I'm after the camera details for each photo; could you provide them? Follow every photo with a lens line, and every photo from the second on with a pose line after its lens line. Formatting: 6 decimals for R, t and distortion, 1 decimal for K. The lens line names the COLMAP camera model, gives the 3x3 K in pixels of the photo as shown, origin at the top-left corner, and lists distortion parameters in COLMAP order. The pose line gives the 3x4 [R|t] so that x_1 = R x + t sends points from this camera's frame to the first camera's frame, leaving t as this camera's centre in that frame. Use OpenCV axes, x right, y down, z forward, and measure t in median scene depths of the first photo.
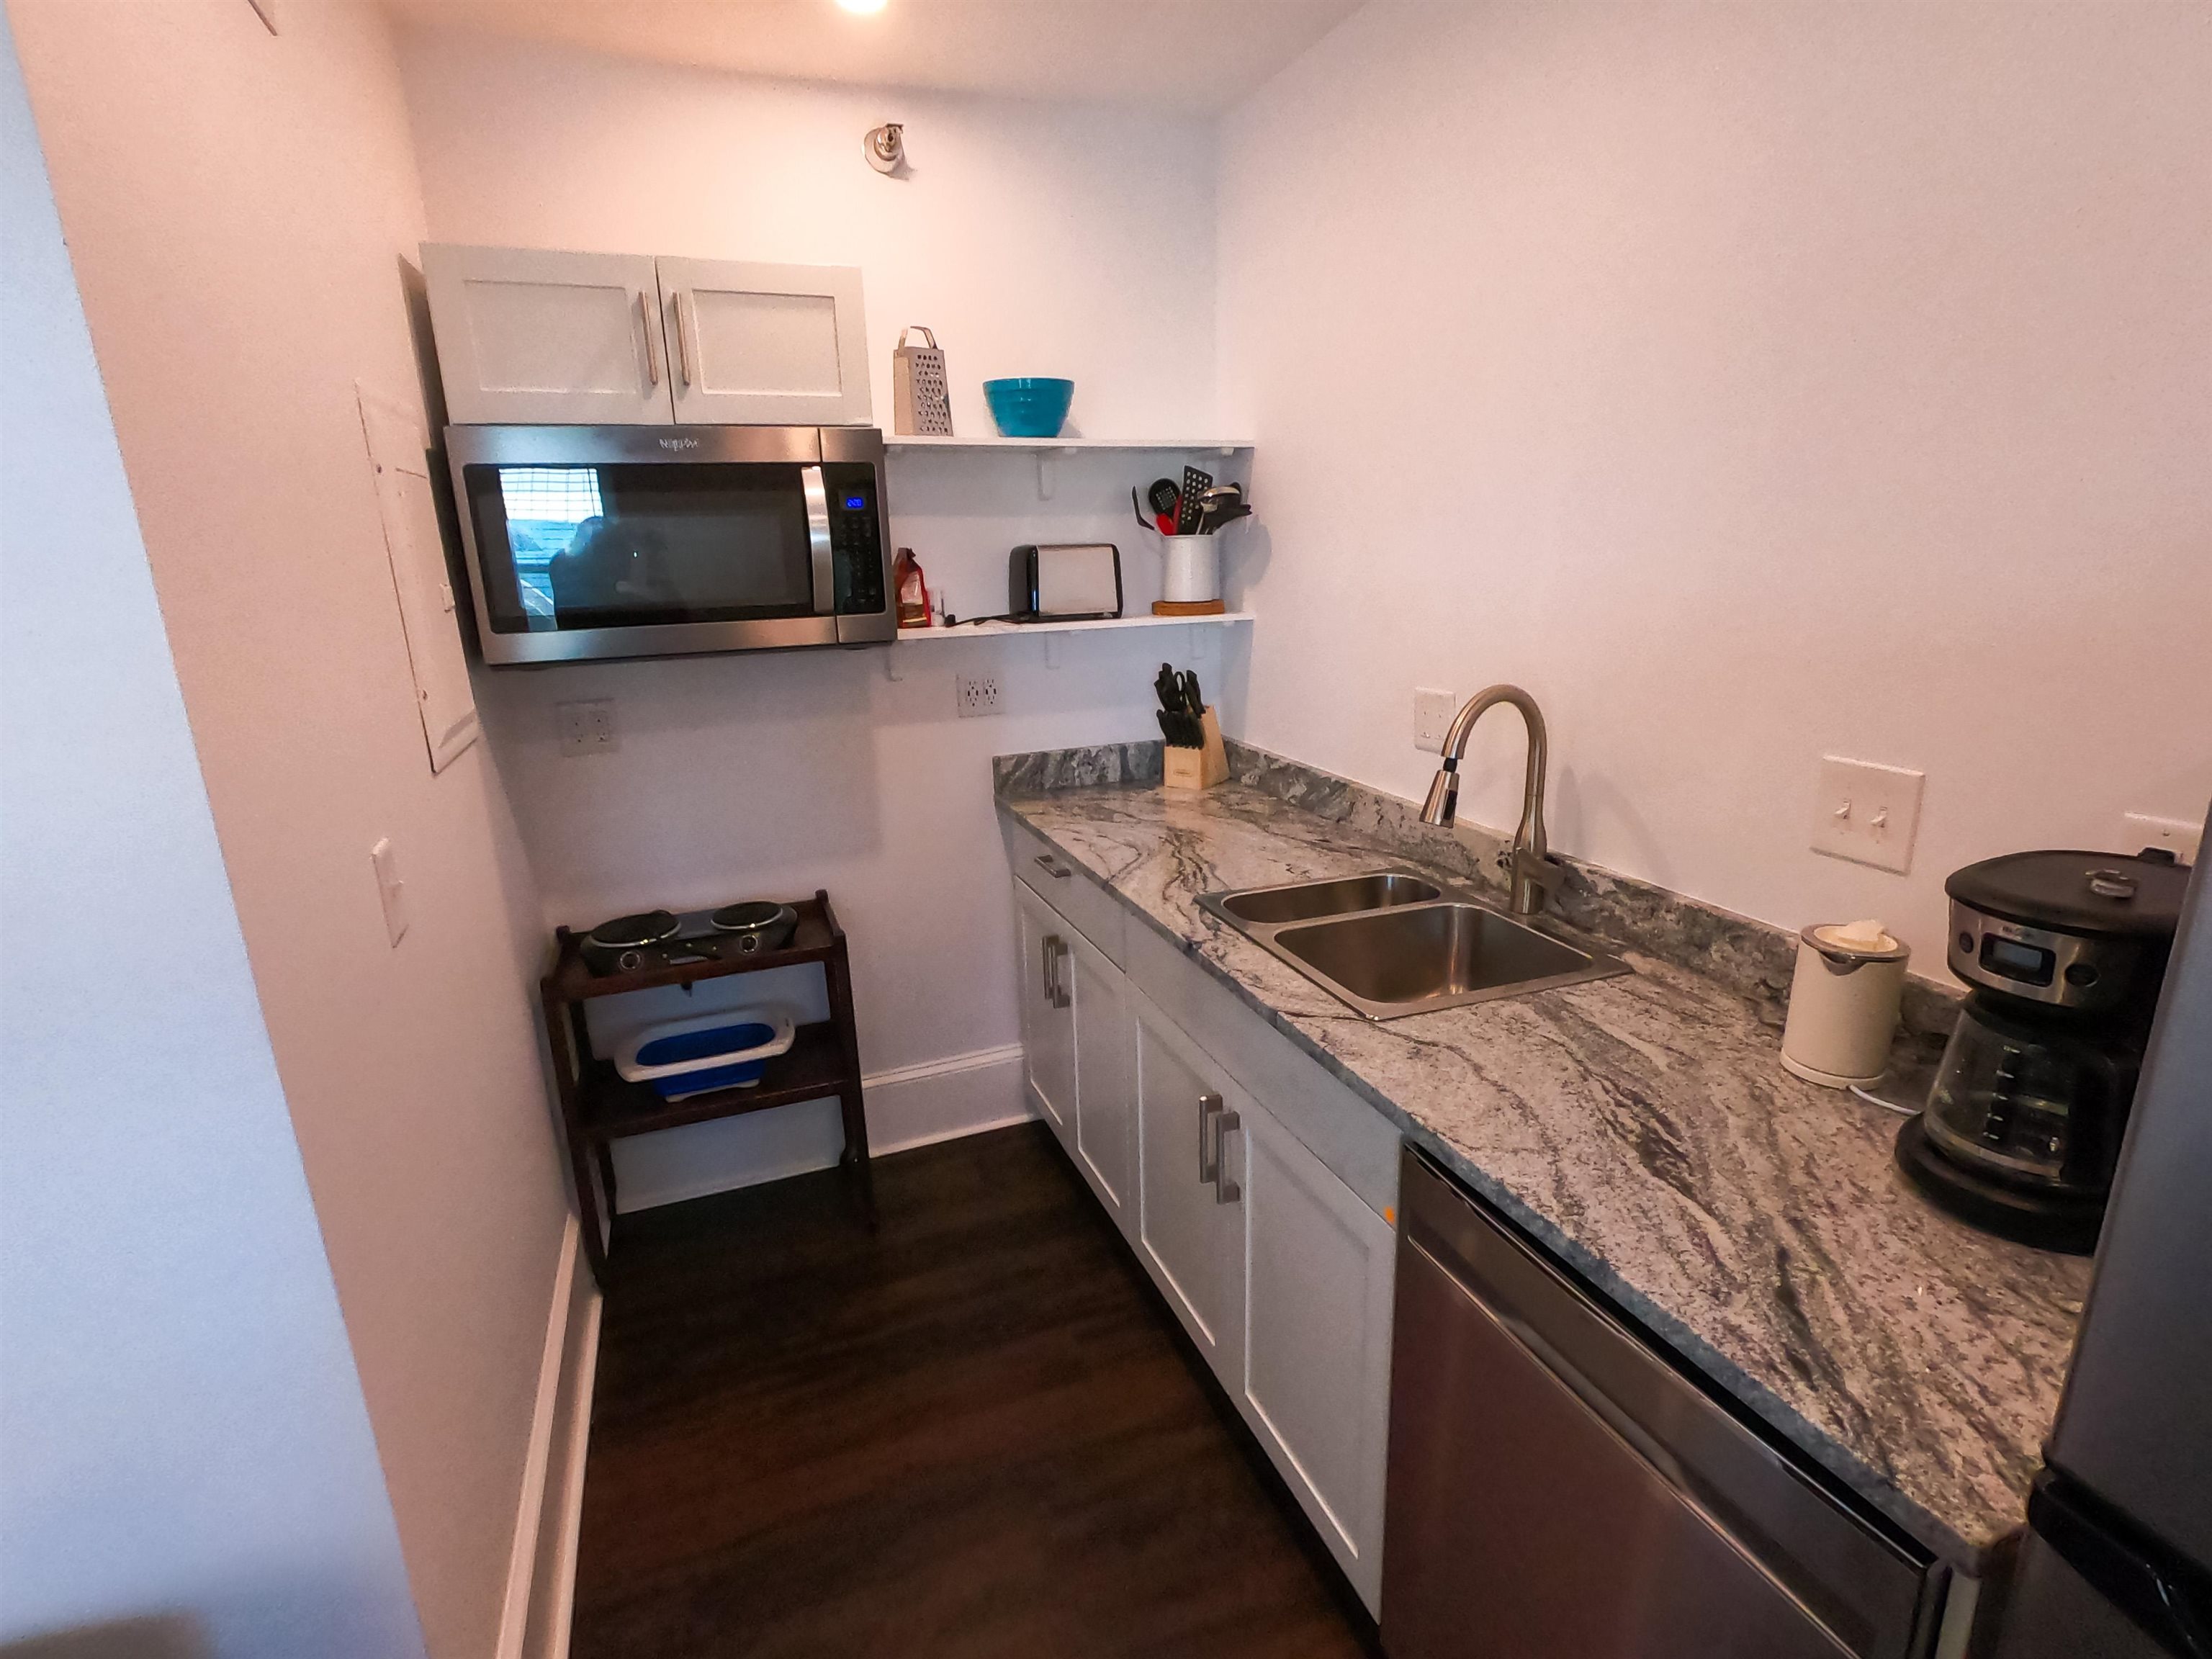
lens RADIAL K [[1107.0, 0, 1109.7], [0, 1107.0, 831.9], [0, 0, 1]] dist [-0.002871, 0.002250]
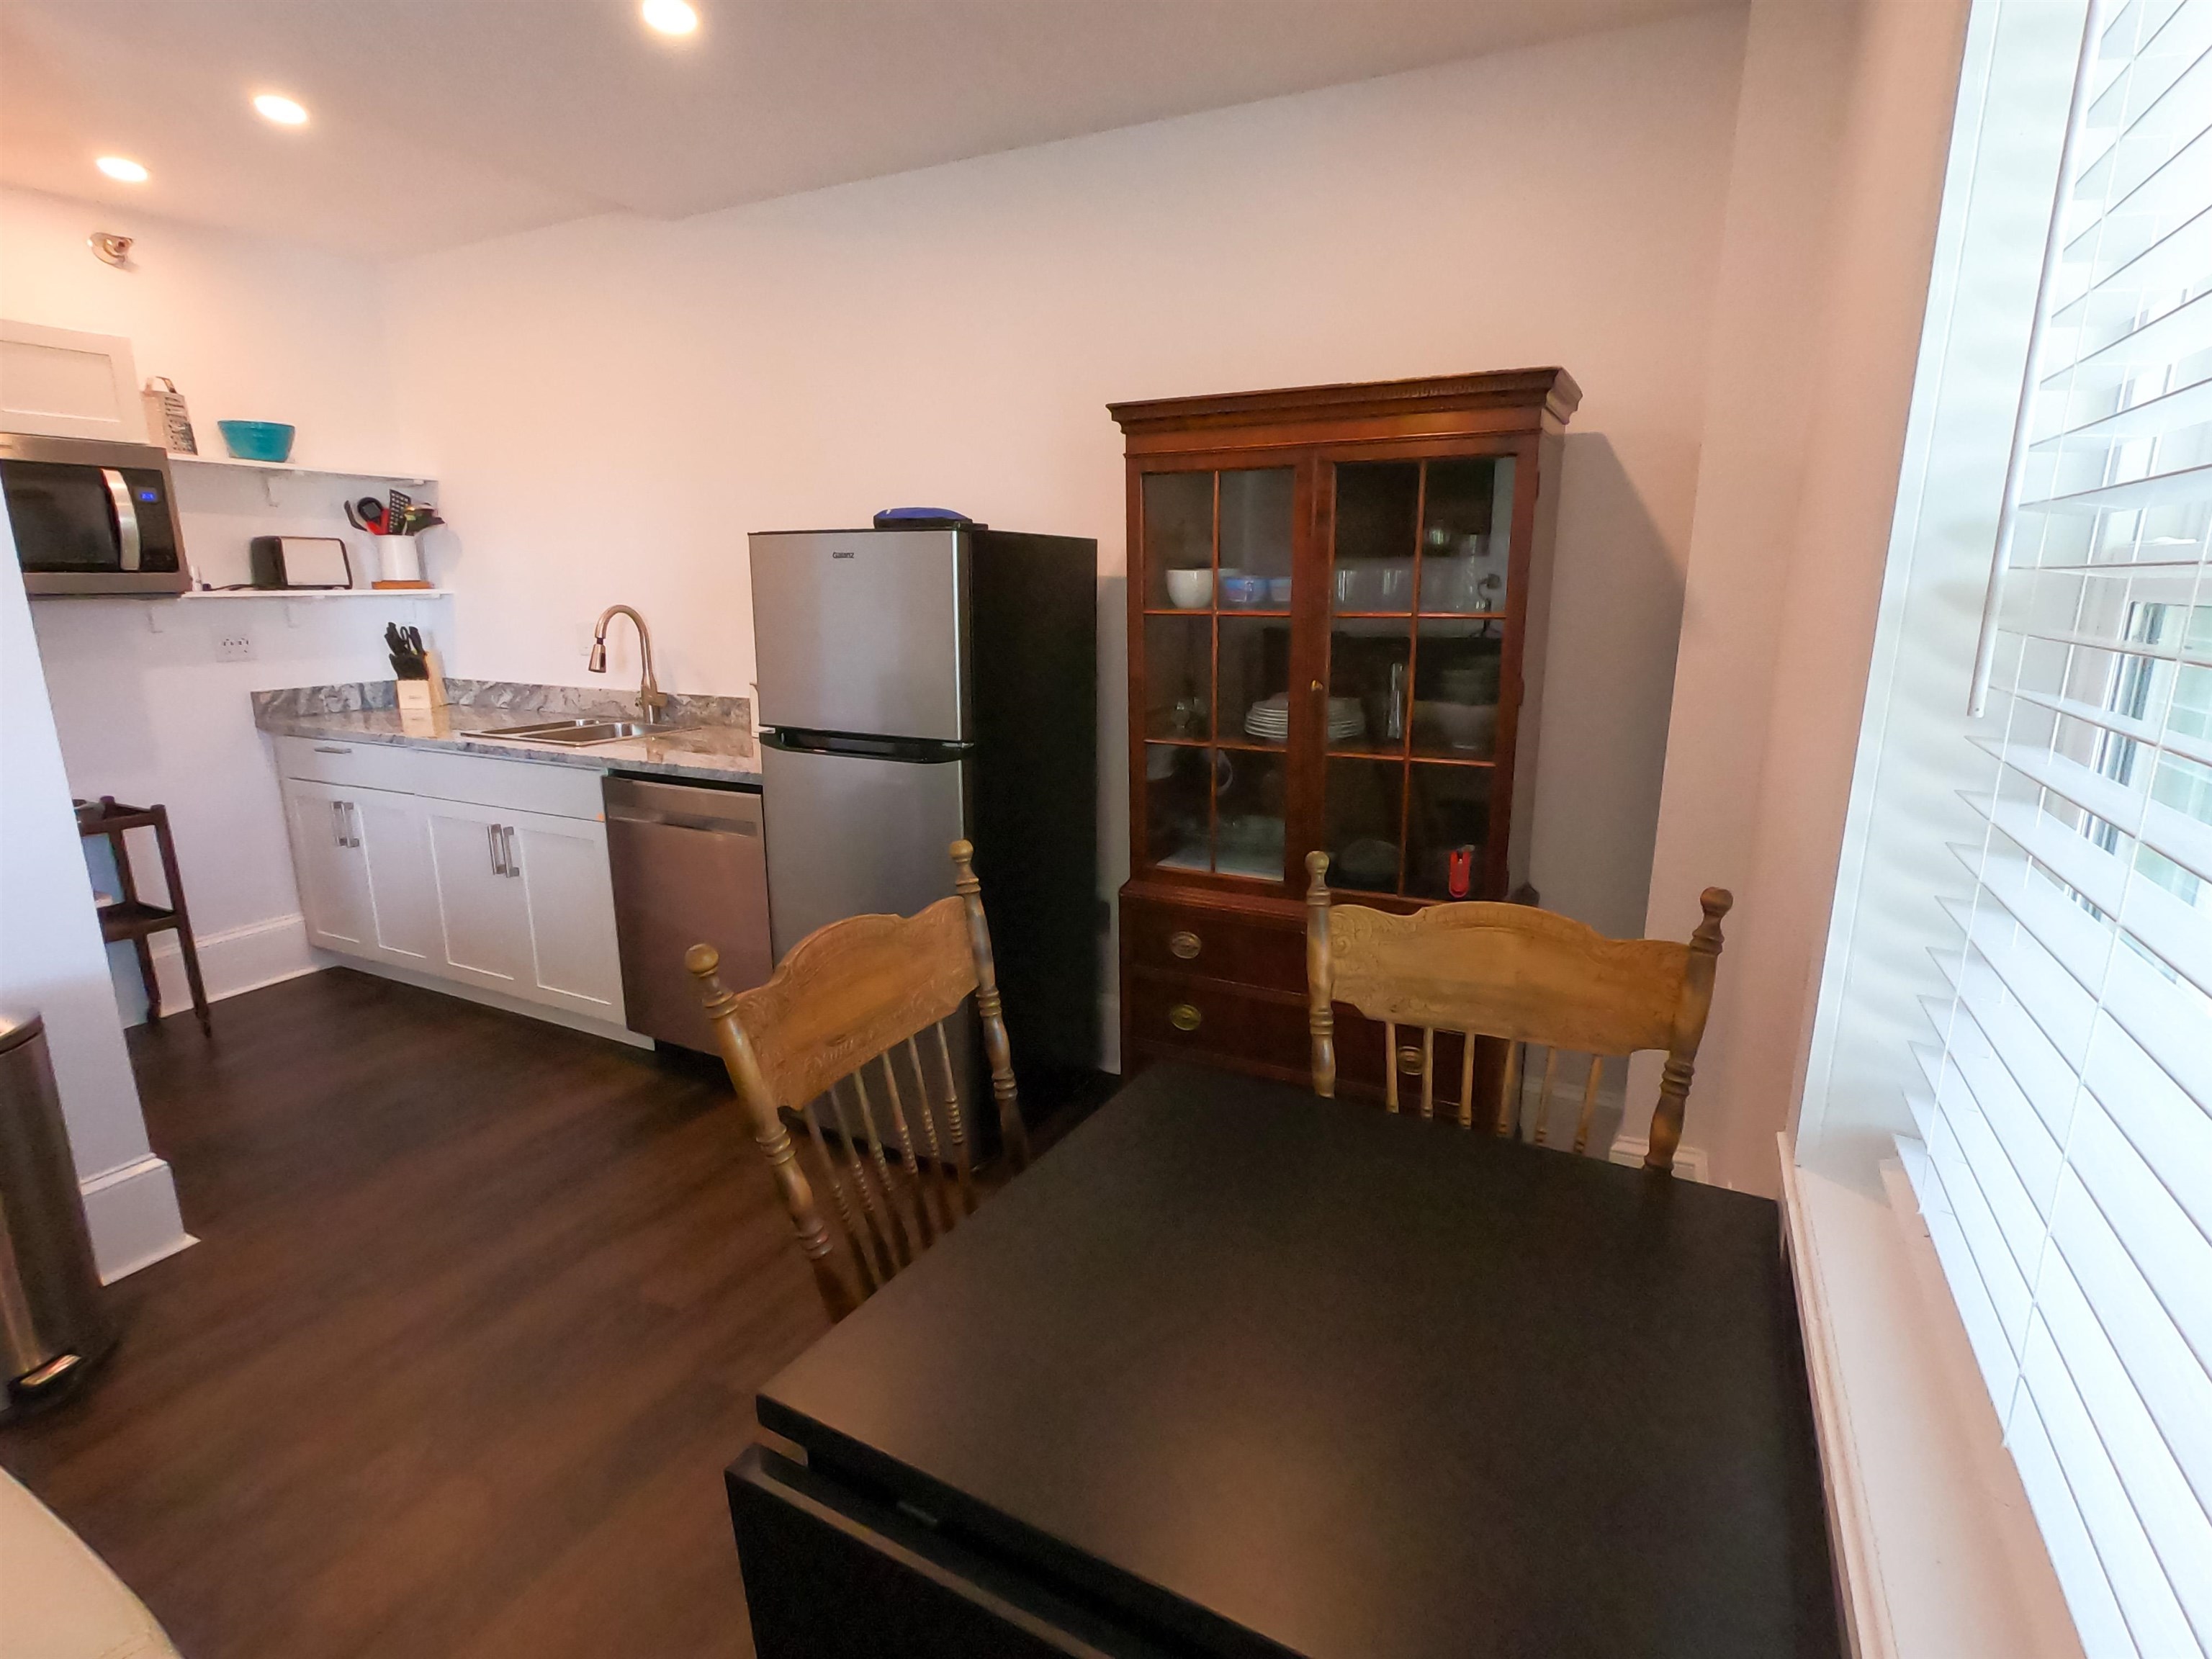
lens RADIAL K [[1107.0, 0, 1112.4], [0, 1107.0, 835.2], [0, 0, 1]] dist [-0.002871, 0.002250]
pose [[0.748813, -0.126540, 0.650590, -0.229666], [0.155908, 0.987690, 0.012660, 0.265373], [-0.644183, 0.091952, 0.759324, -0.724861]]
